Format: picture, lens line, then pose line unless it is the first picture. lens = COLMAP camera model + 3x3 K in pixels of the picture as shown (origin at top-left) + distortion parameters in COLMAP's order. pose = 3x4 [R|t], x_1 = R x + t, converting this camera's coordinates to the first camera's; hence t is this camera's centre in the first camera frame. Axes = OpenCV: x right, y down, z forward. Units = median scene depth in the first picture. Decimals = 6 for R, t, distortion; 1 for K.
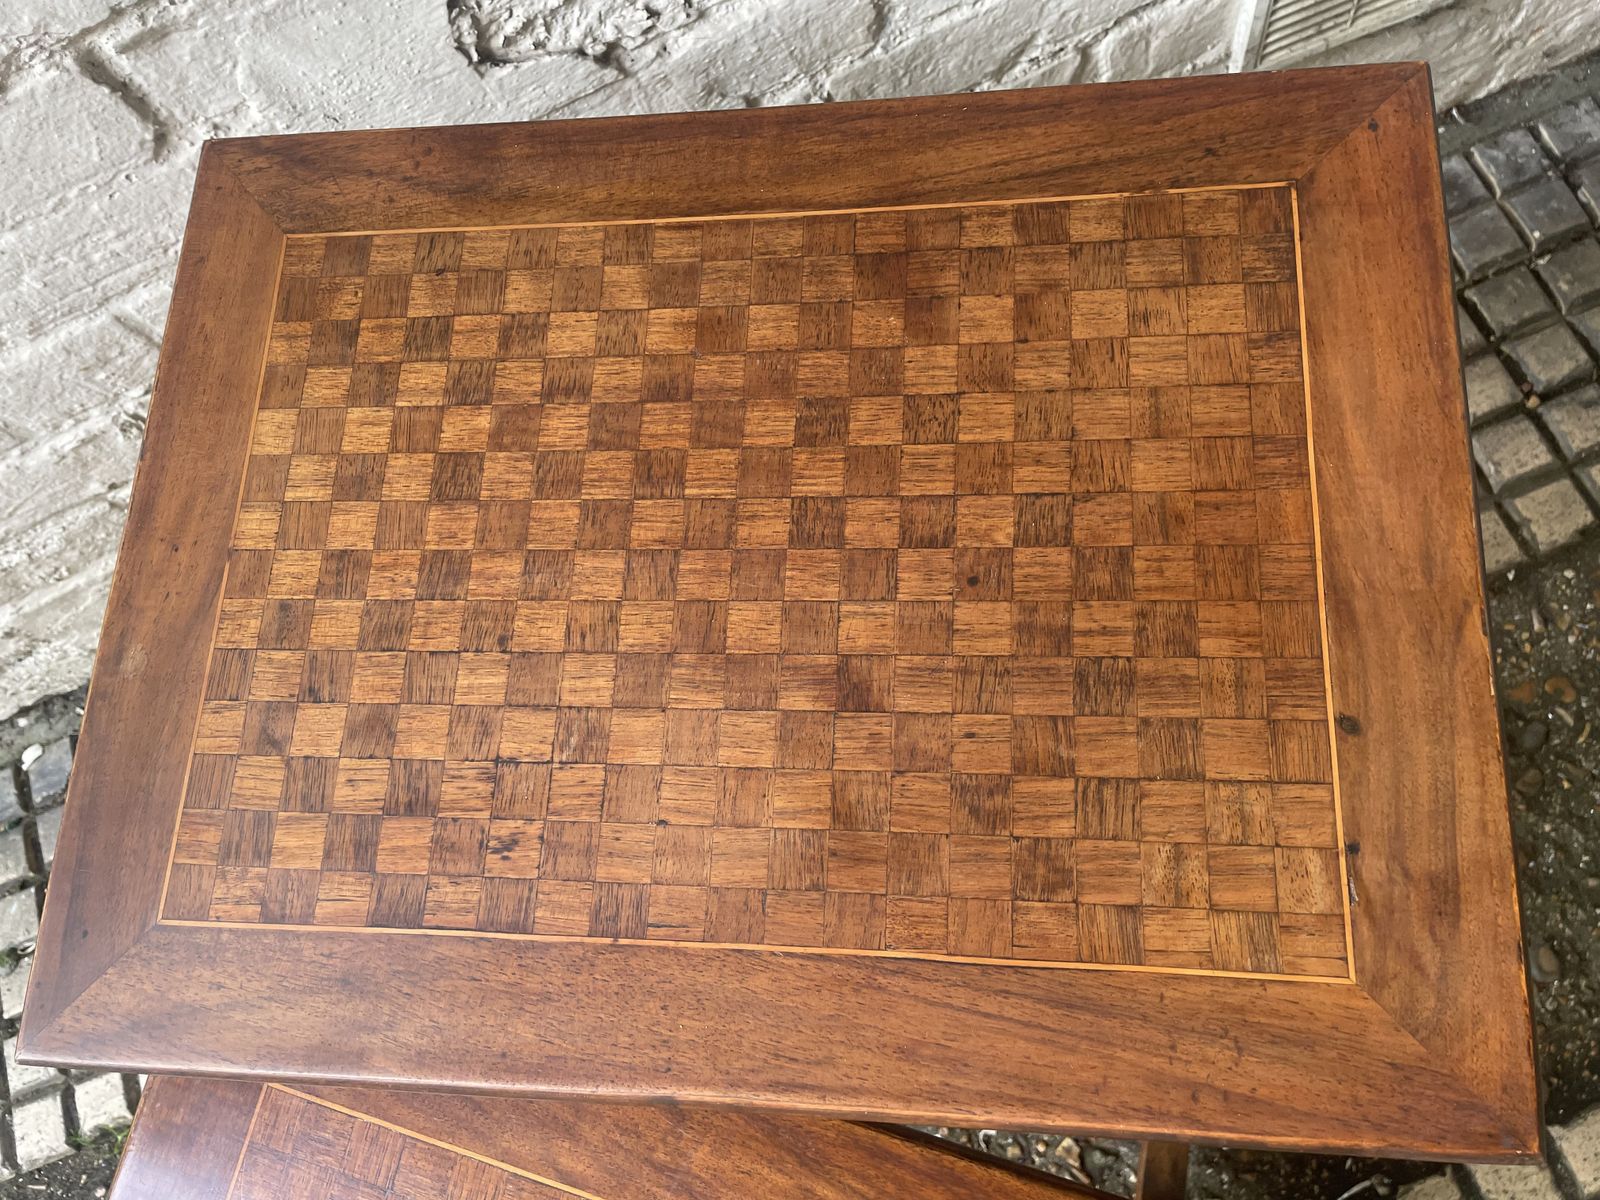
lens RADIAL K [[1212.2, 0, 800.5], [0, 1212.2, 608.8], [0, 0, 1]] dist [0.091643, -0.124158]
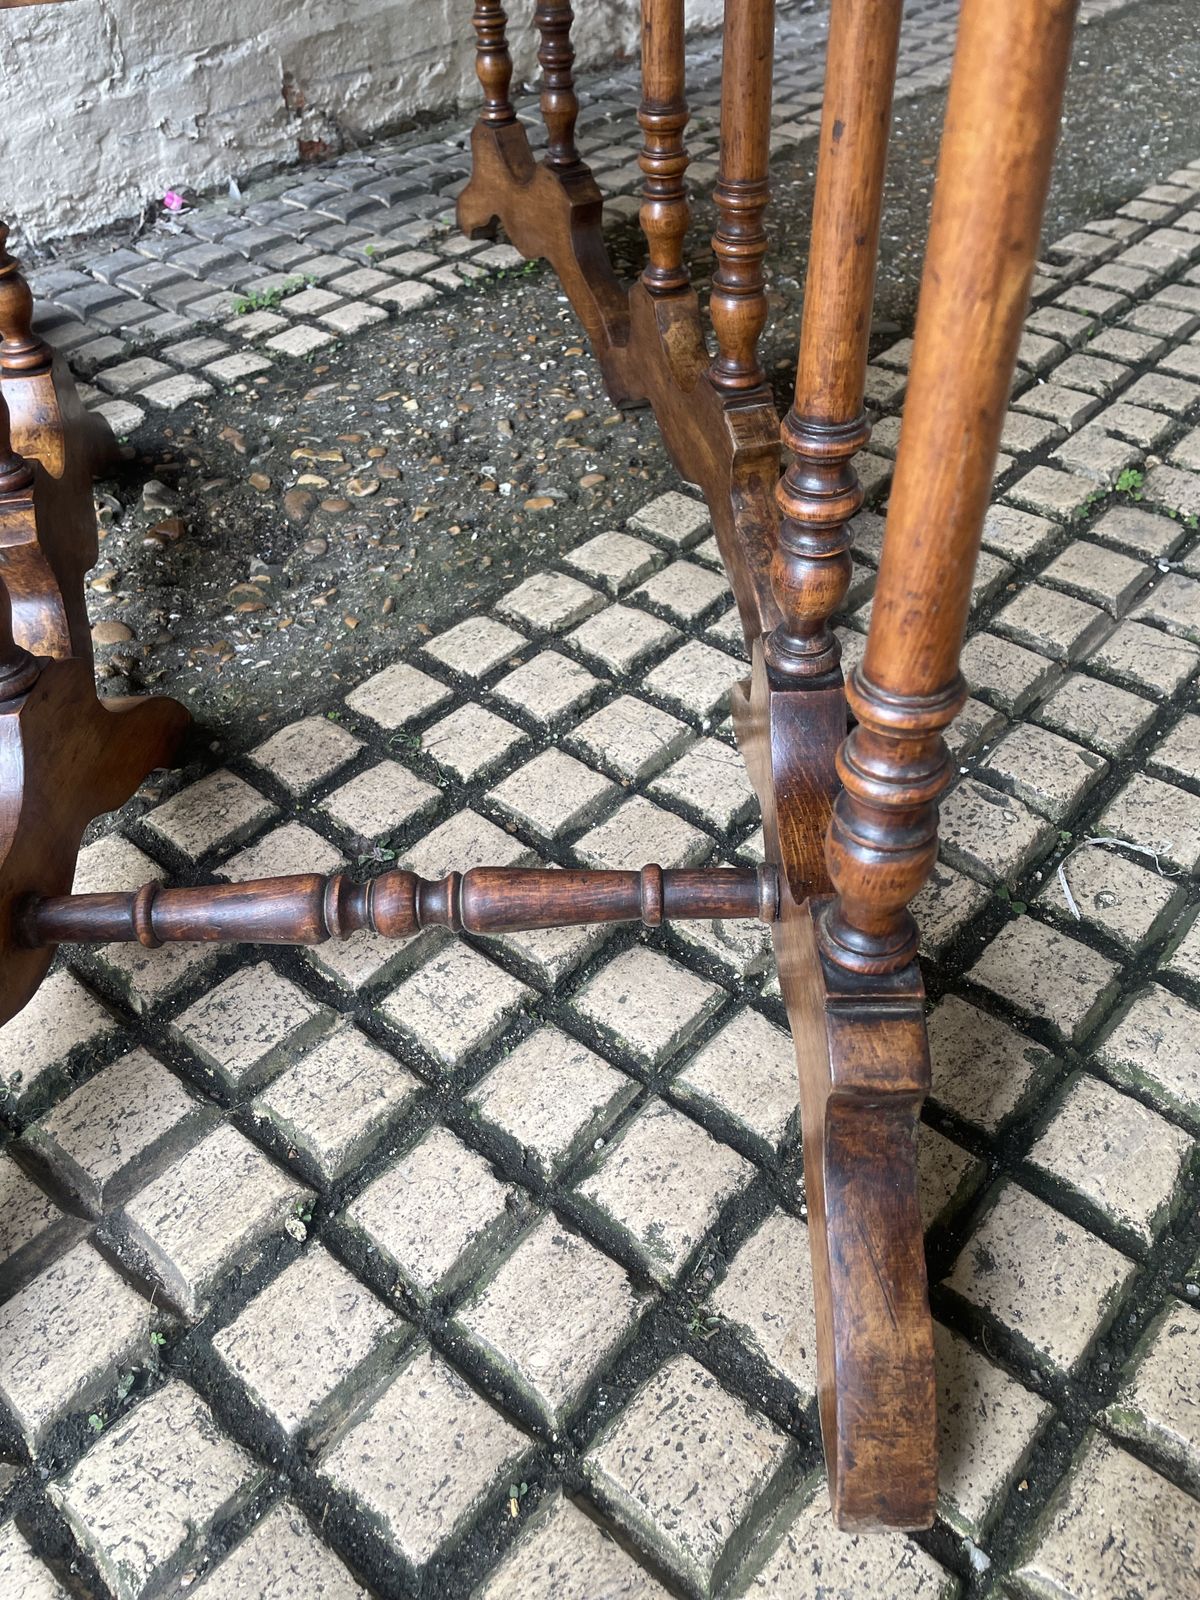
lens RADIAL K [[1212.2, 0, 589.2], [0, 1212.2, 803.5], [0, 0, 1]] dist [0.091643, -0.124158]
pose [[0.875804, -0.216817, 0.431227, -0.240721], [0.418157, 0.787052, -0.453535, 1.076002], [-0.241064, 0.577529, 0.779967, 0.382666]]
